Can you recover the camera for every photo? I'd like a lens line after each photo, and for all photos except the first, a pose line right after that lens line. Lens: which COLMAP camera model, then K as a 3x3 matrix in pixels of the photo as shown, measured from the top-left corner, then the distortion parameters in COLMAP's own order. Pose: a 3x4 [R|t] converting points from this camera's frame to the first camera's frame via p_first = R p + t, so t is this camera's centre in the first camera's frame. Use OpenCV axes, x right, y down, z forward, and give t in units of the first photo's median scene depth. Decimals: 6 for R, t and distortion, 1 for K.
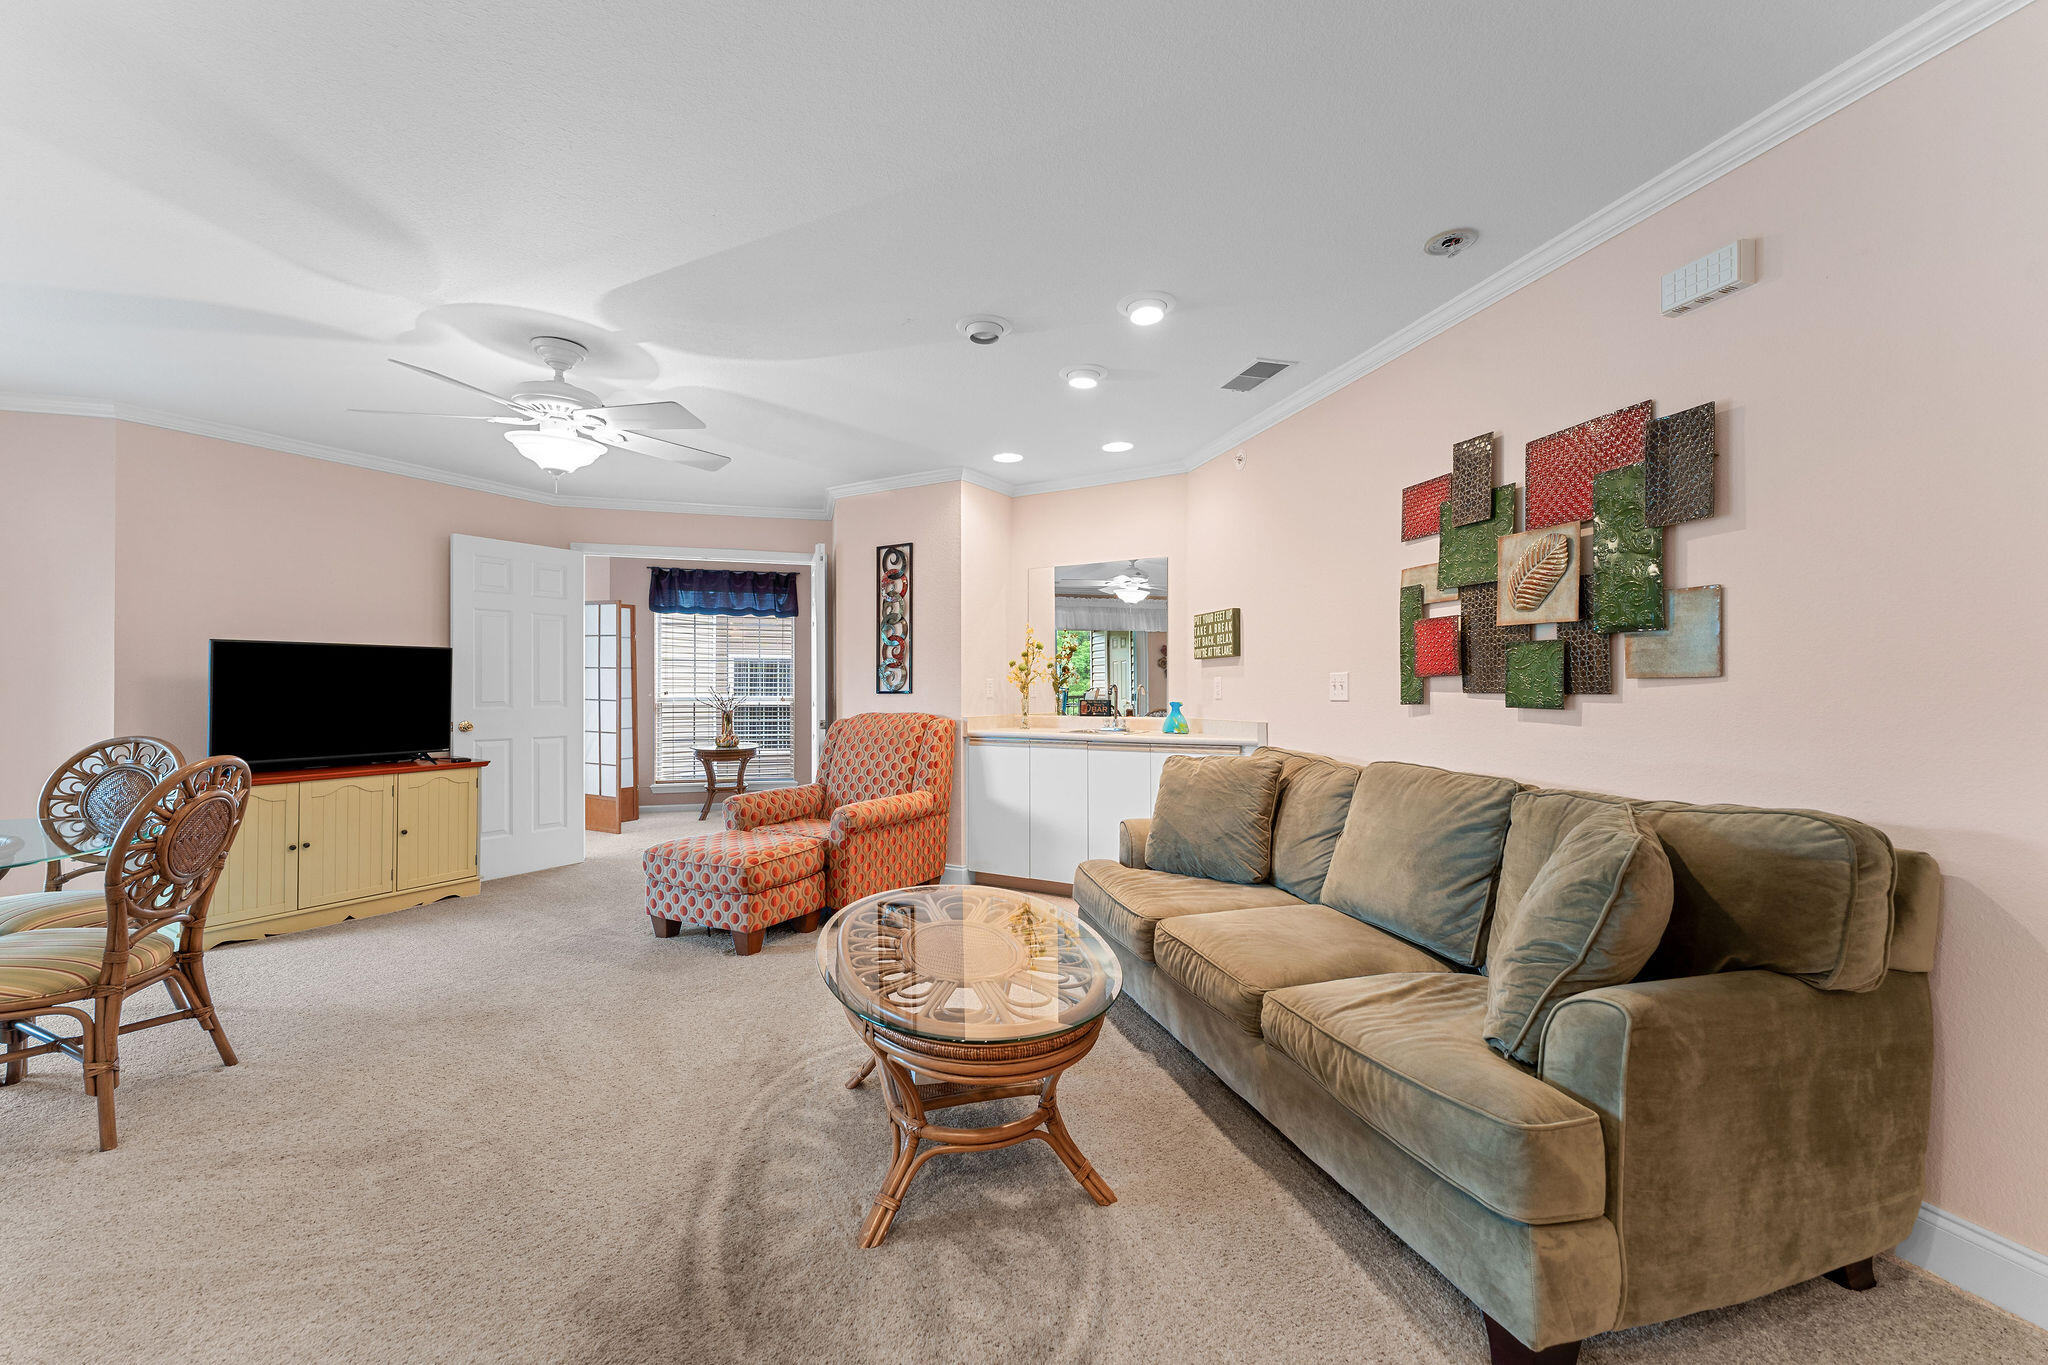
lens RADIAL K [[811.8, 0, 1016.6], [0, 811.8, 688.4], [0, 0, 1]] dist [0.000086, -0.000877]
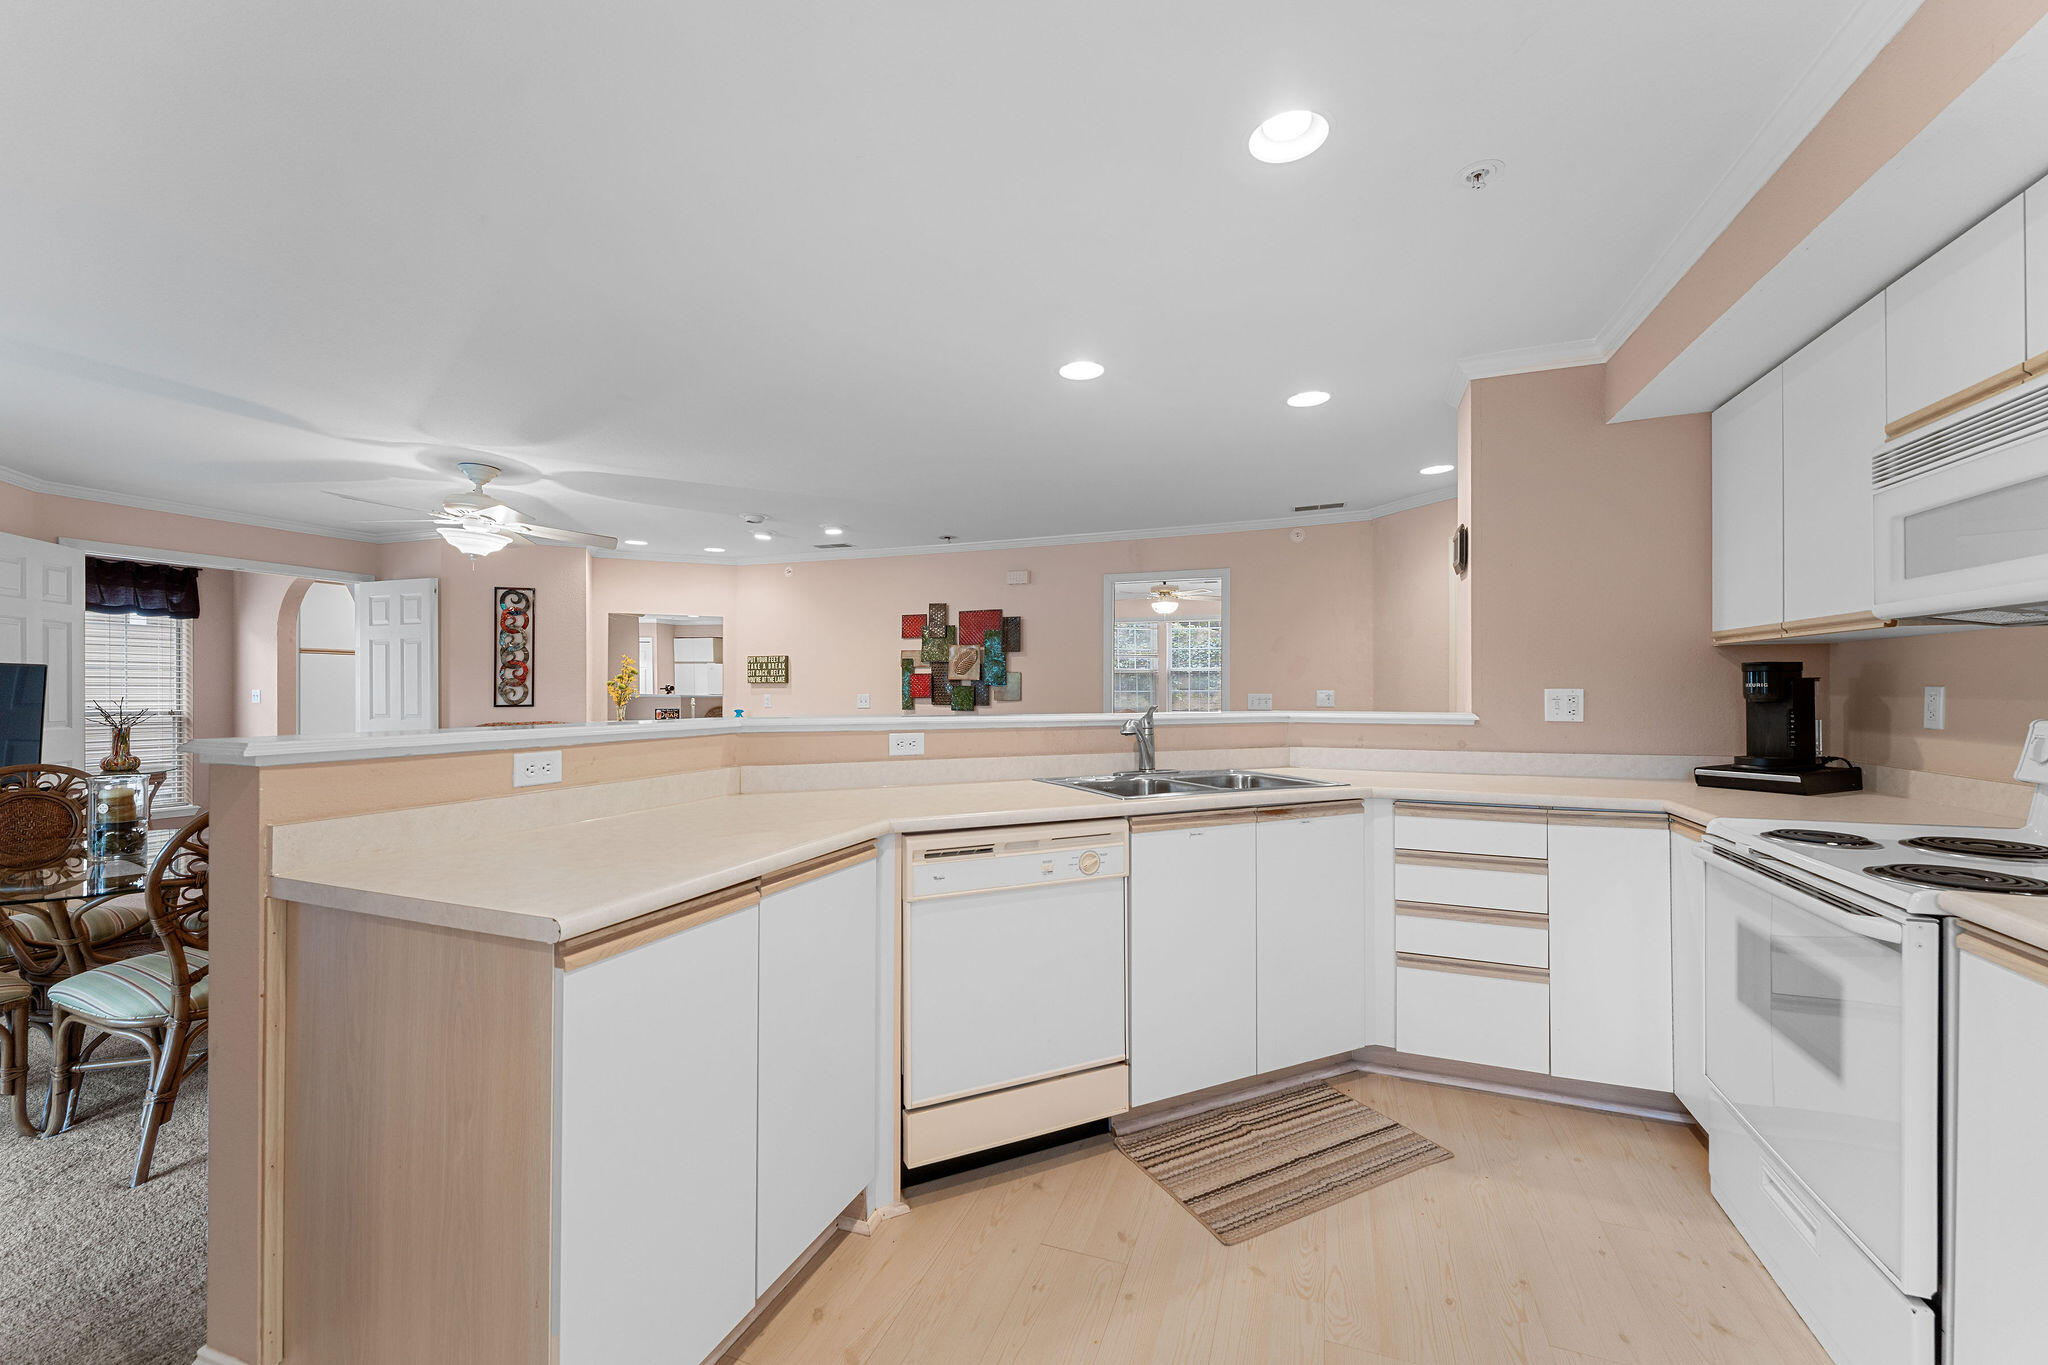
lens RADIAL K [[811.8, 0, 1016.6], [0, 811.8, 688.4], [0, 0, 1]] dist [0.000086, -0.000877]
pose [[0.587553, 0.002571, 0.809181, -0.825239], [-0.004190, 0.999991, -0.000135, -0.028980], [-0.809175, -0.003311, 0.587559, -0.419654]]
